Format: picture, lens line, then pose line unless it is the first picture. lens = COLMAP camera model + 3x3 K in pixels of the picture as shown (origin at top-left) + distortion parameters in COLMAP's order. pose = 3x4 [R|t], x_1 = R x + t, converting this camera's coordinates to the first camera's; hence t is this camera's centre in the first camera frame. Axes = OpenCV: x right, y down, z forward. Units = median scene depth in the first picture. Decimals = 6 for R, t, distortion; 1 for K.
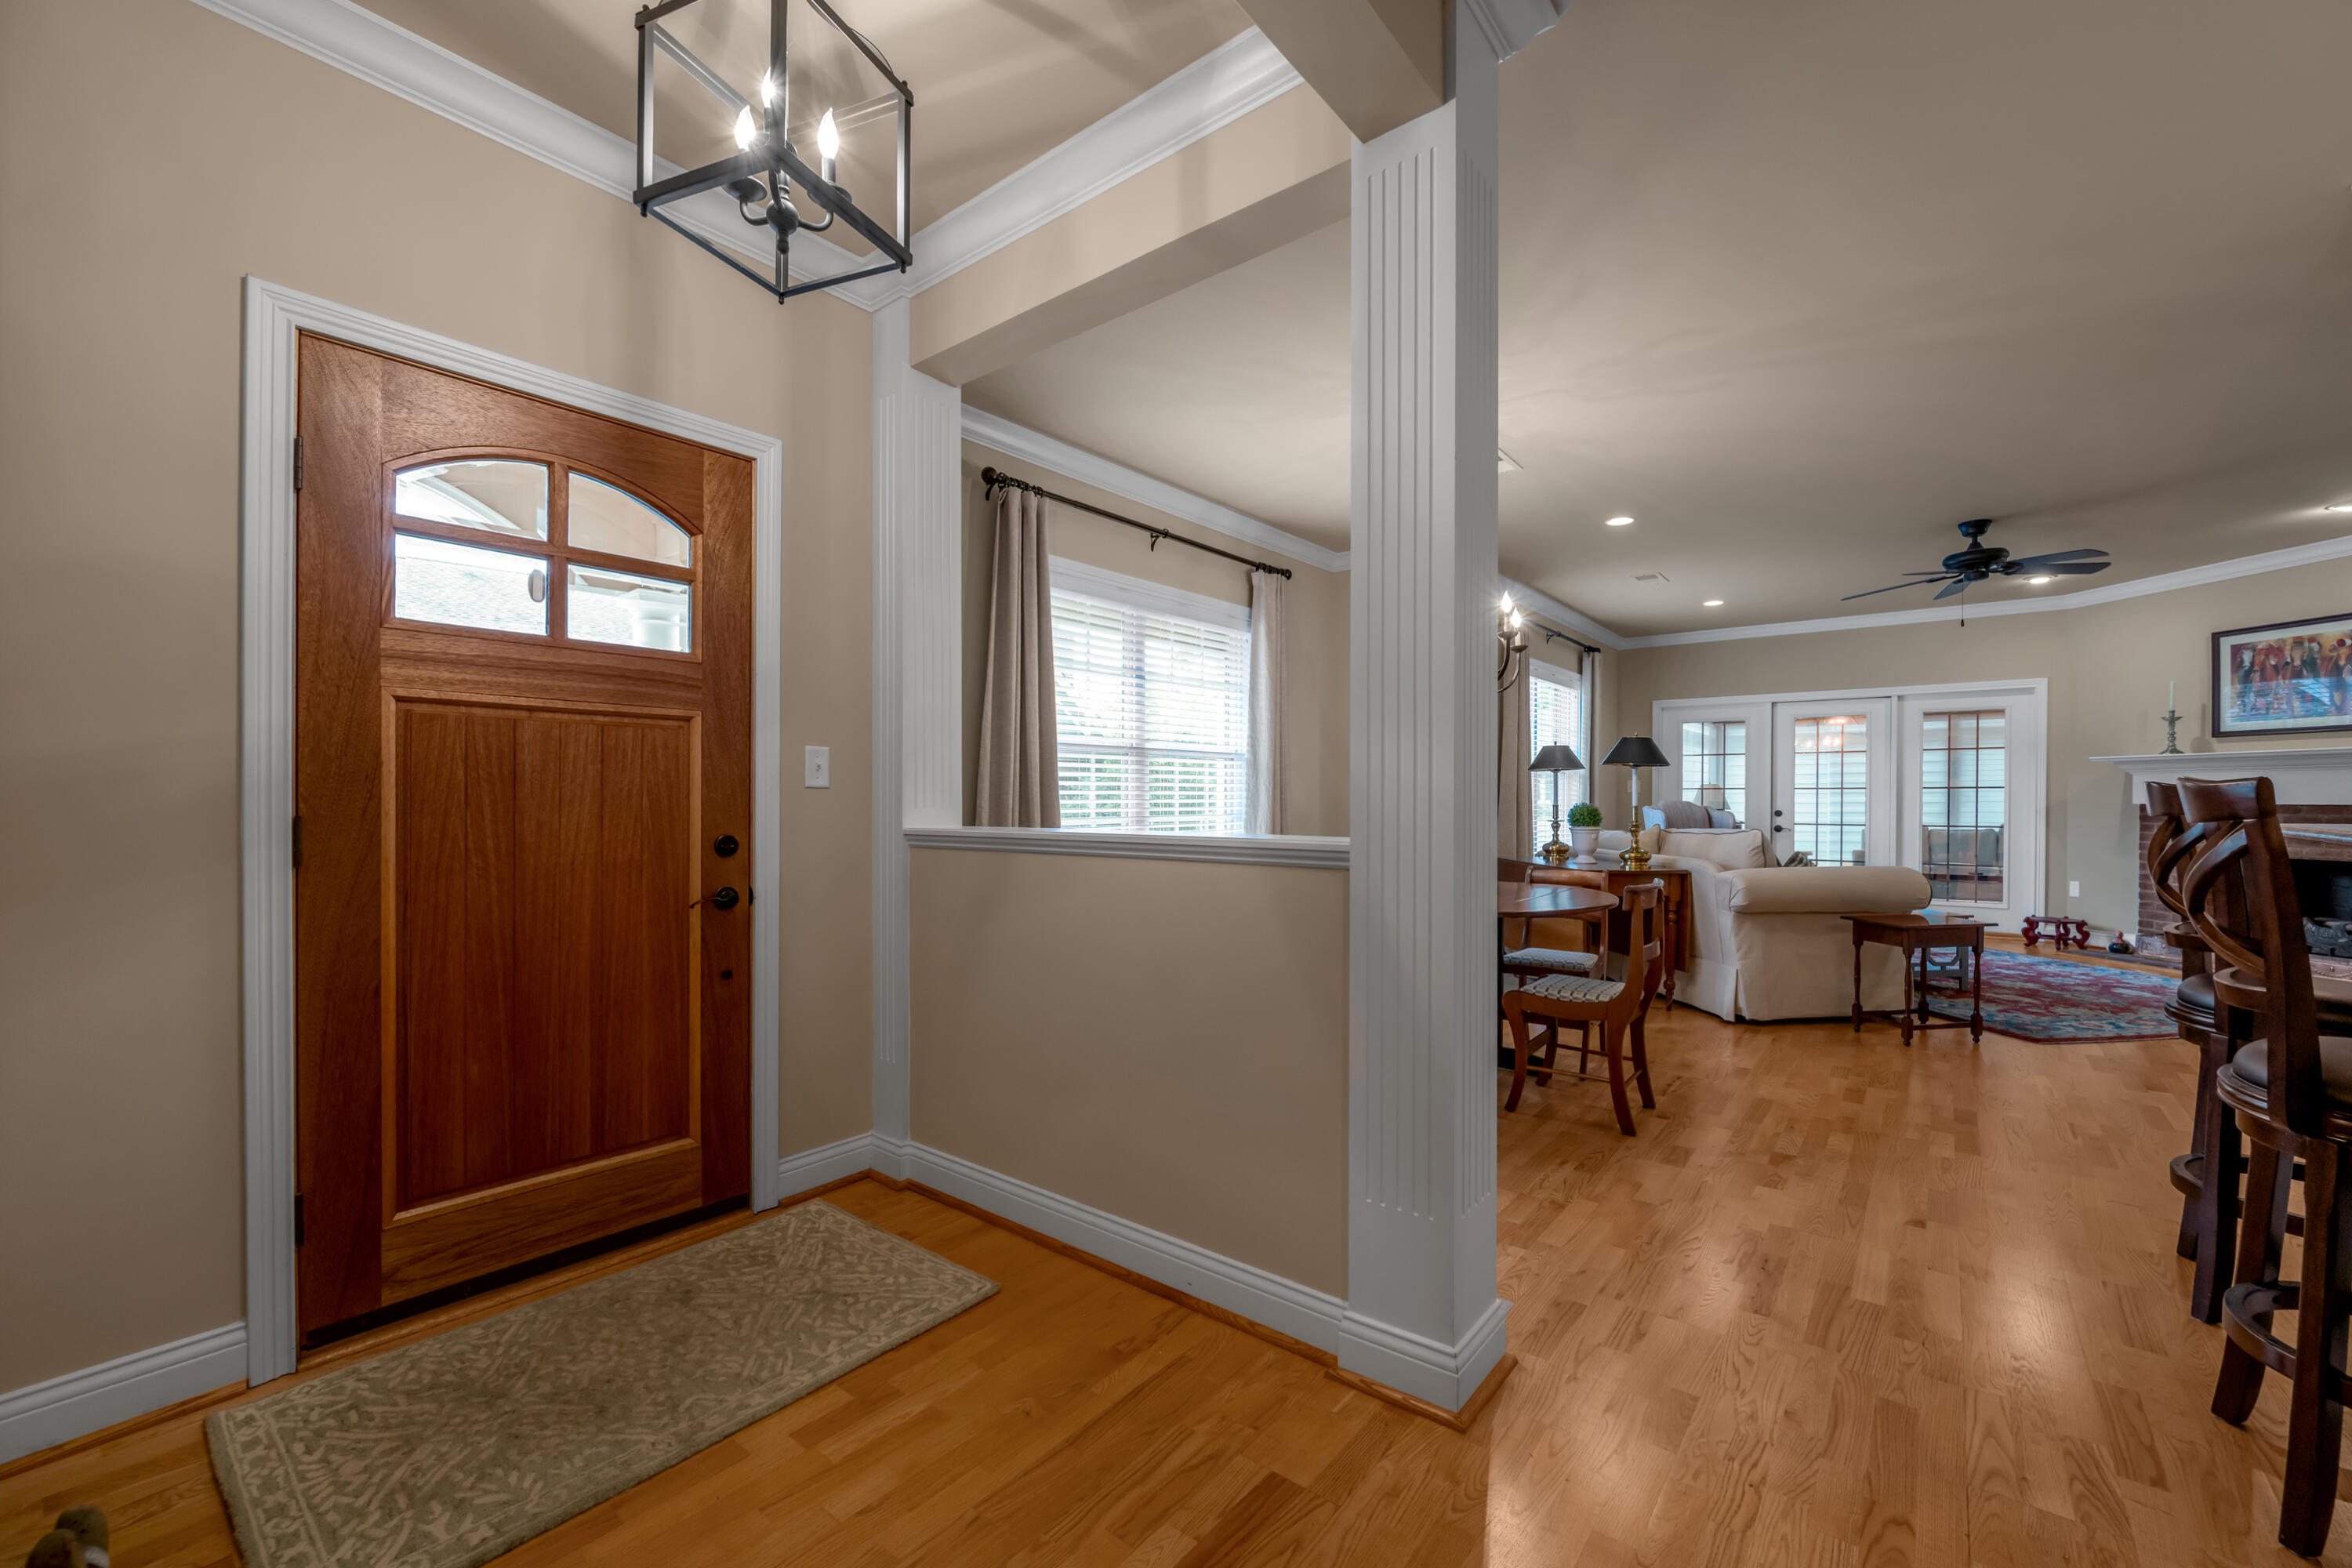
lens RADIAL K [[944.8, 0, 1186.2], [0, 944.8, 804.8], [0, 0, 1]] dist [-0.011996, 0.000024]
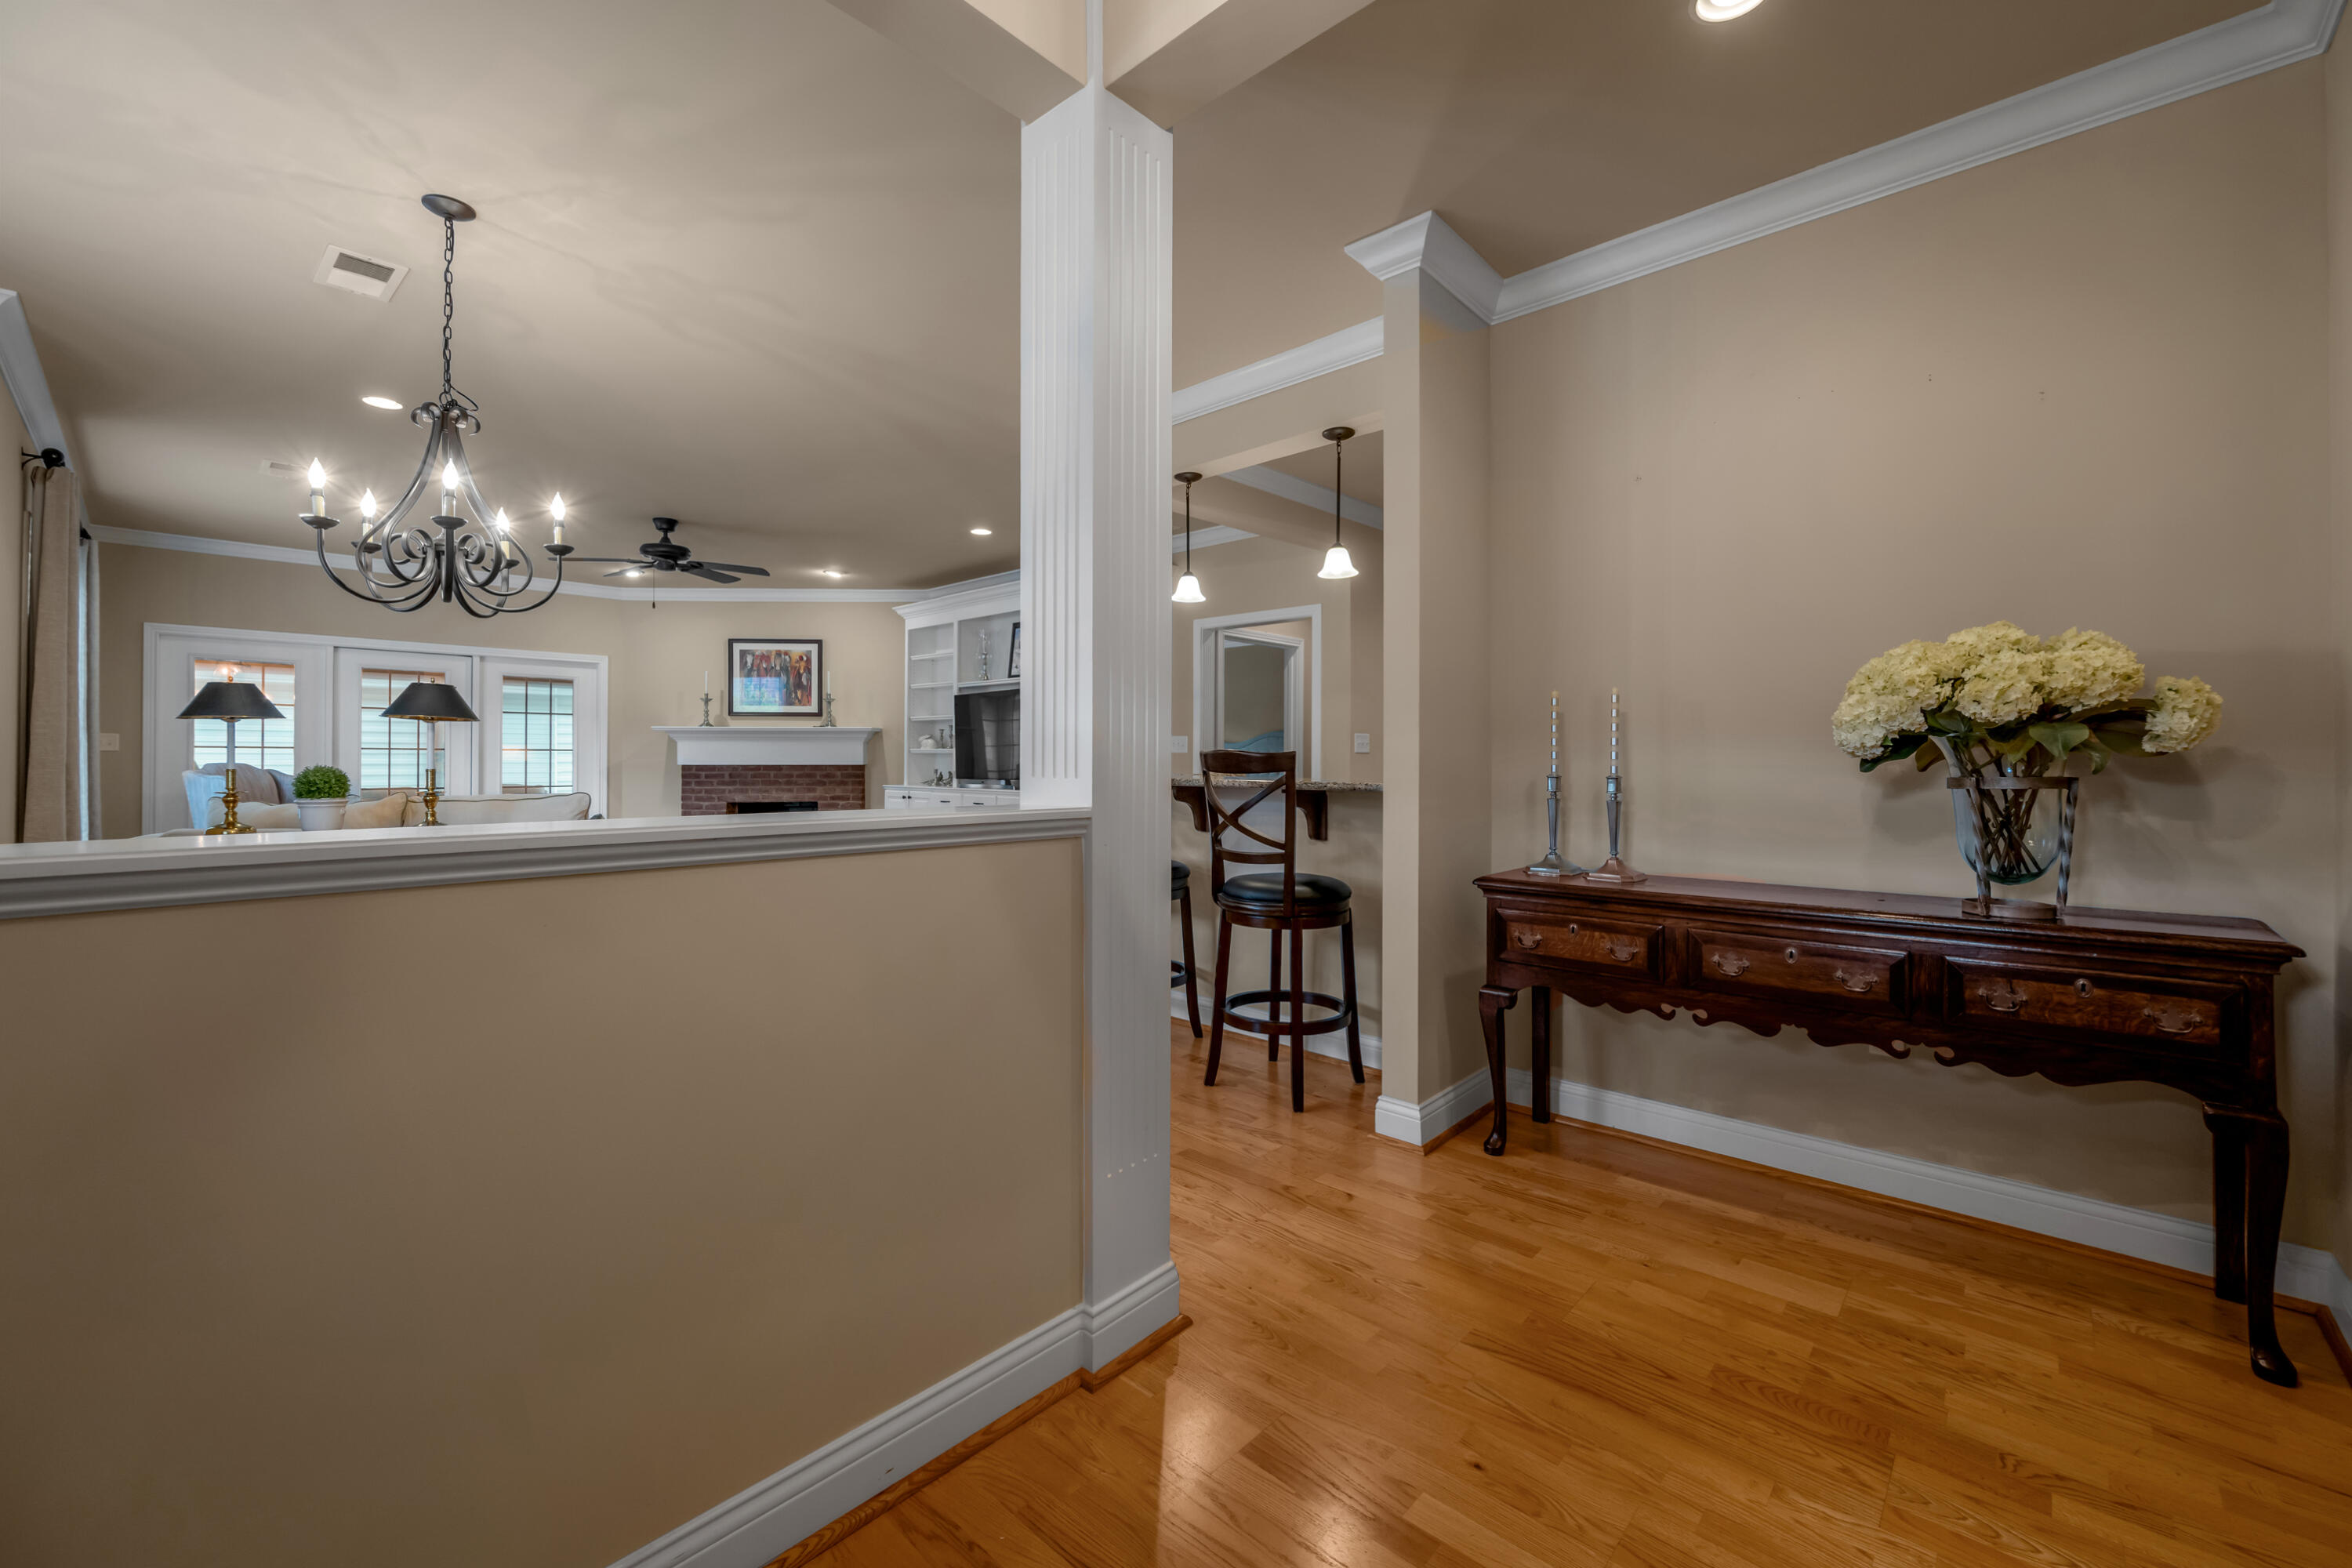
lens RADIAL K [[943.3, 0, 1174.5], [0, 943.3, 758.9], [0, 0, 1]] dist [-0.001300, -0.000297]
pose [[0.075517, 0.002642, 0.997141, -0.225373], [0.004547, 0.999985, -0.002994, -0.001985], [-0.997134, 0.004760, 0.075503, 0.249912]]
